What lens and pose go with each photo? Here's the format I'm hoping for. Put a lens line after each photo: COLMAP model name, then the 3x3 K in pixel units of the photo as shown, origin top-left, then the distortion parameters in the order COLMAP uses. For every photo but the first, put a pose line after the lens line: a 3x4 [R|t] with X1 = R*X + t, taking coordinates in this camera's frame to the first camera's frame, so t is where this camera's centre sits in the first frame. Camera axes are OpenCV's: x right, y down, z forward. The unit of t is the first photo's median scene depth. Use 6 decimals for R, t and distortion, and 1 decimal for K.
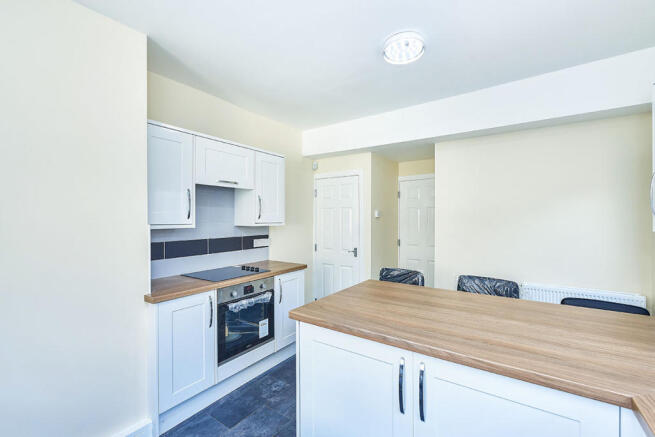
lens RADIAL K [[287.4, 0, 327.5], [0, 287.4, 218.5], [0, 0, 1]] dist [-0.001252, -0.000092]
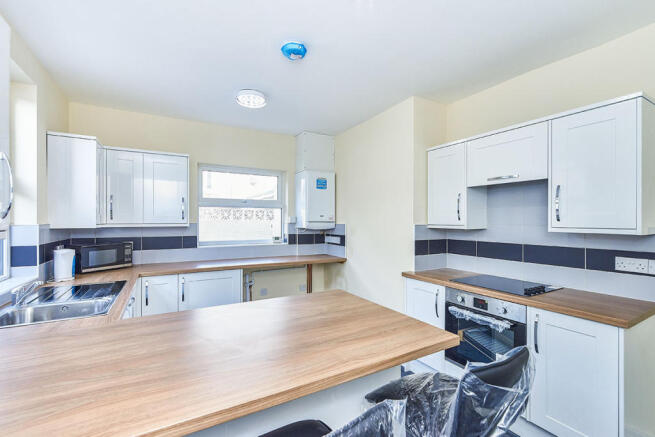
lens RADIAL K [[287.4, 0, 327.5], [0, 287.4, 218.5], [0, 0, 1]] dist [-0.001252, -0.000092]
pose [[-0.433382, -0.003372, -0.901204, 0.782462], [-0.003317, 0.999992, -0.002146, -0.002102], [0.901204, 0.002059, -0.433389, 1.093530]]
